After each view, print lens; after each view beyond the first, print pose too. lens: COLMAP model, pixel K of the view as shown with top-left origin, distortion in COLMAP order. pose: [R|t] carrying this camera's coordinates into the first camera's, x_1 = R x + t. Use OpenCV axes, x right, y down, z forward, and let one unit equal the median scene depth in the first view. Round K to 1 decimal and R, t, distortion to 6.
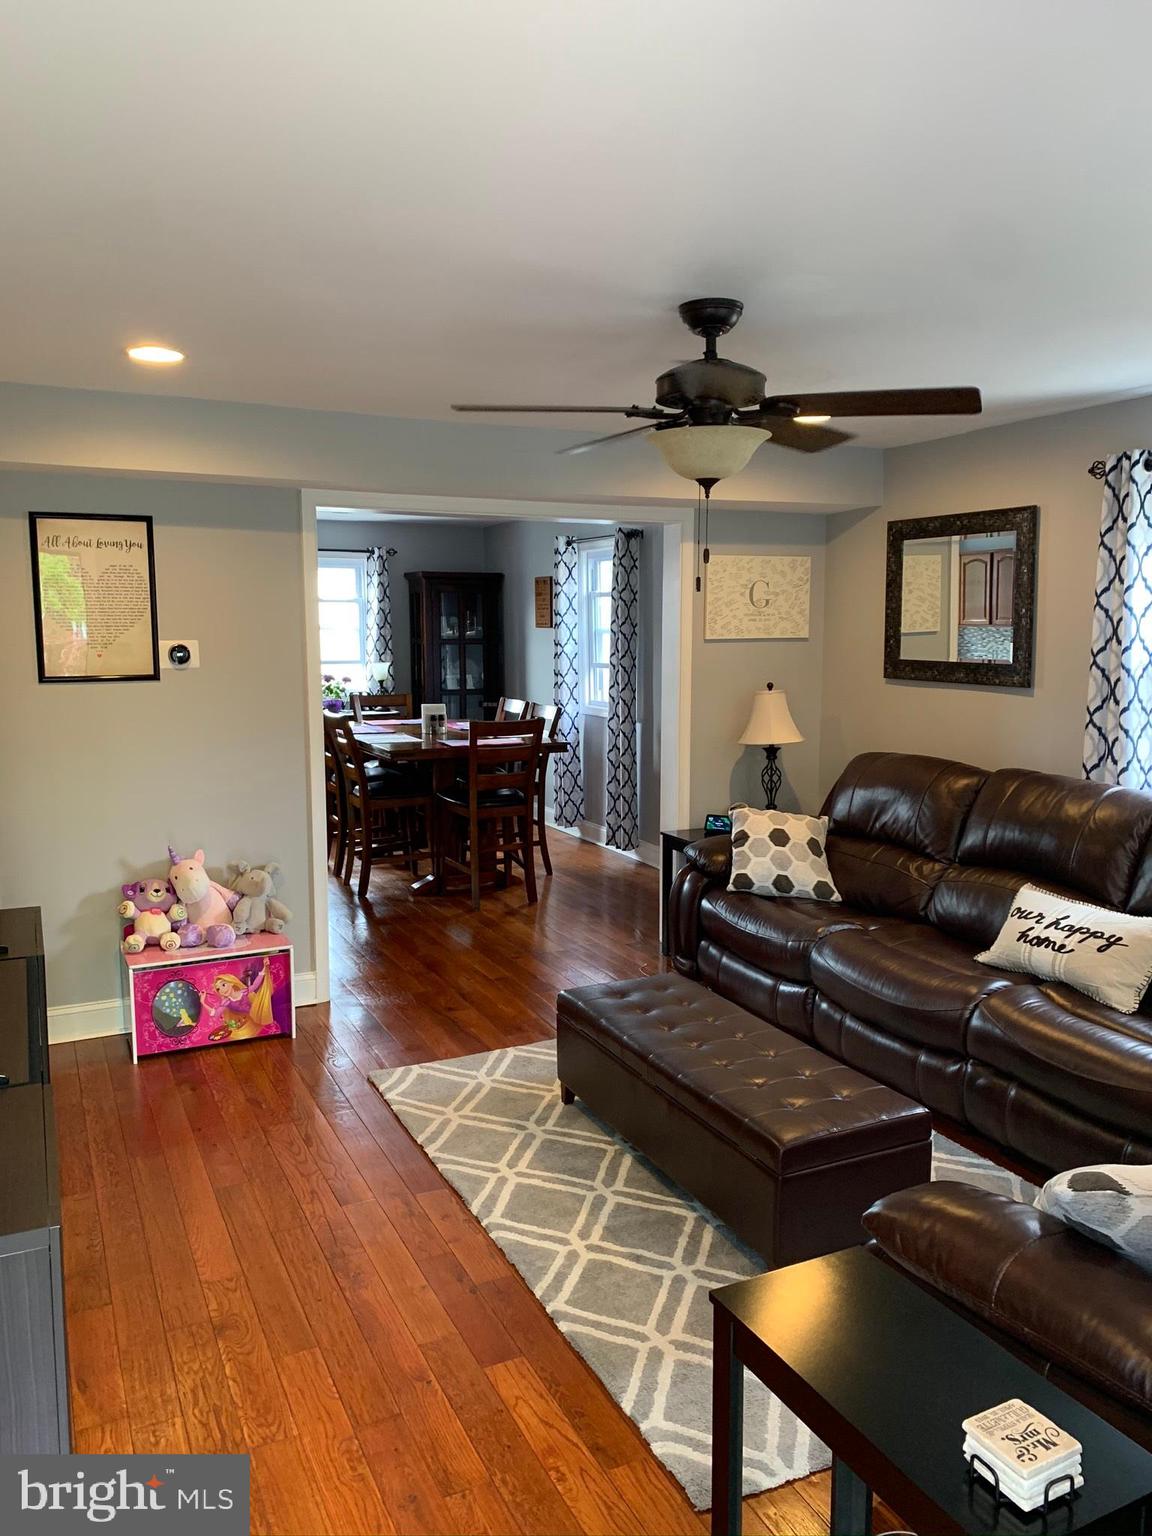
lens RADIAL K [[1131.3, 0, 594.2], [0, 1131.3, 752.6], [0, 0, 1]] dist [0.167914, -0.392307]
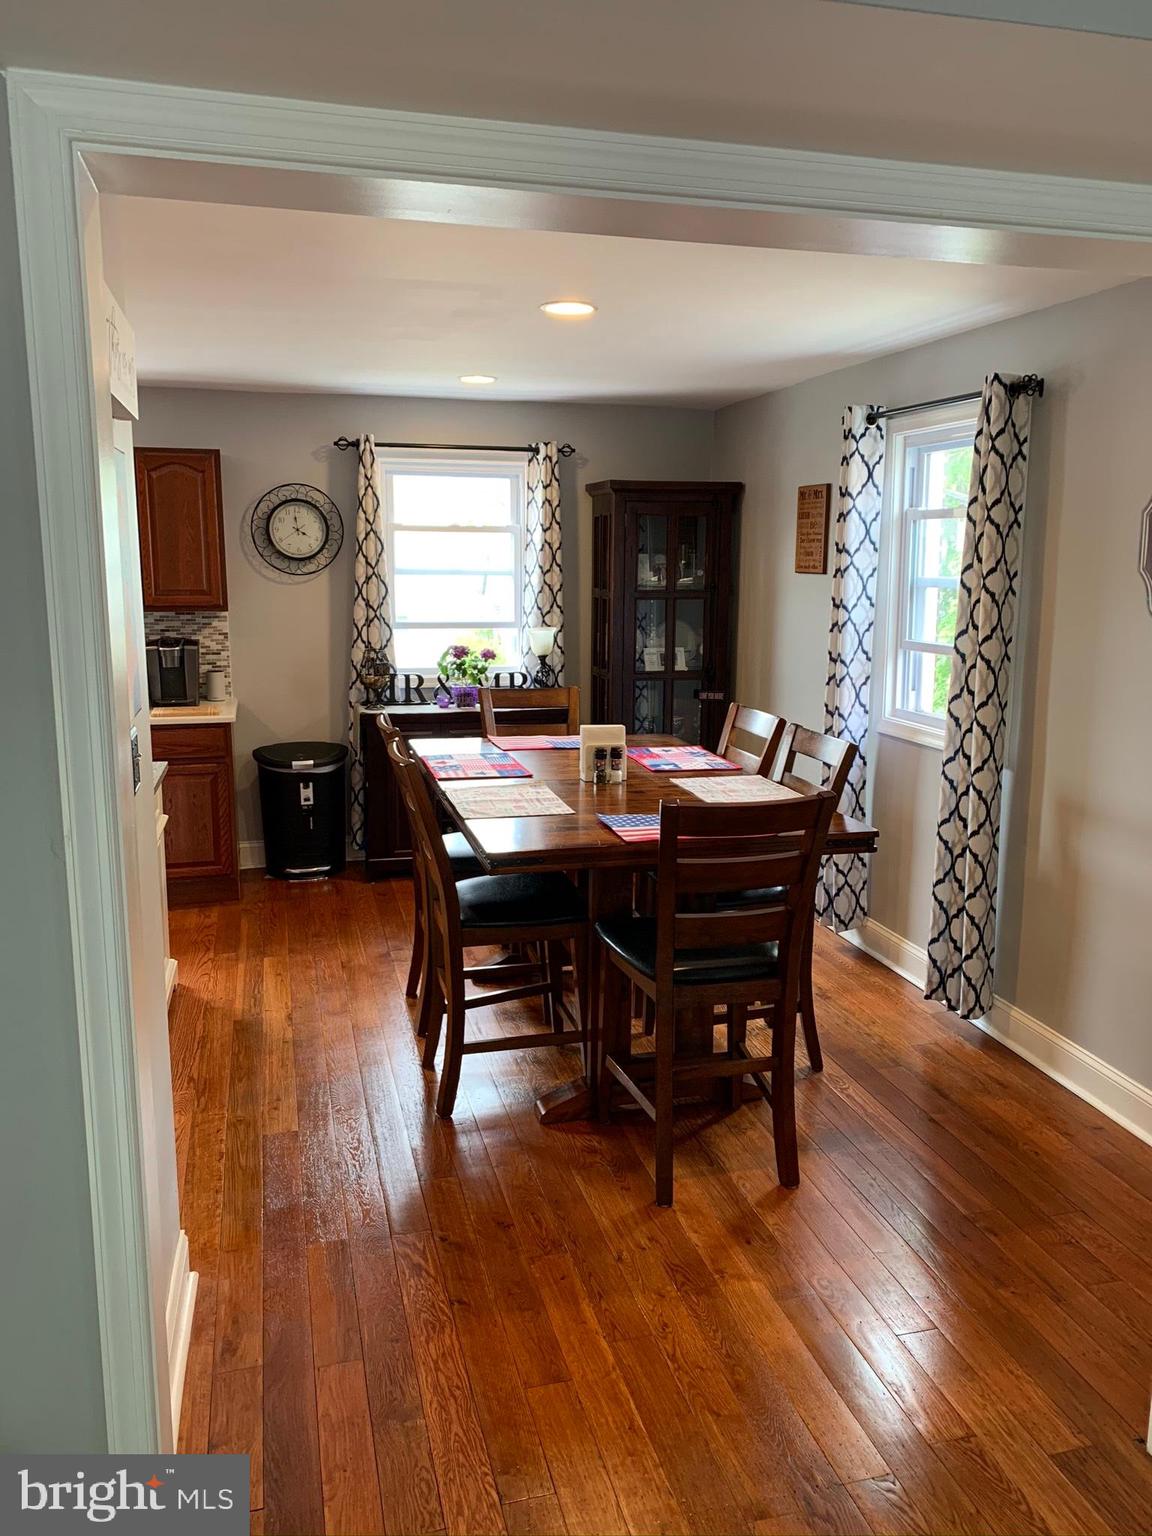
lens RADIAL K [[1157.4, 0, 576.0], [0, 1157.4, 768.0], [0, 0, 1]] dist [0.069004, -0.080502]
pose [[0.978582, 0.044629, -0.200963, -0.040367], [-0.031188, 0.997090, 0.069561, -0.052165], [0.203483, -0.061804, 0.977126, 0.413705]]
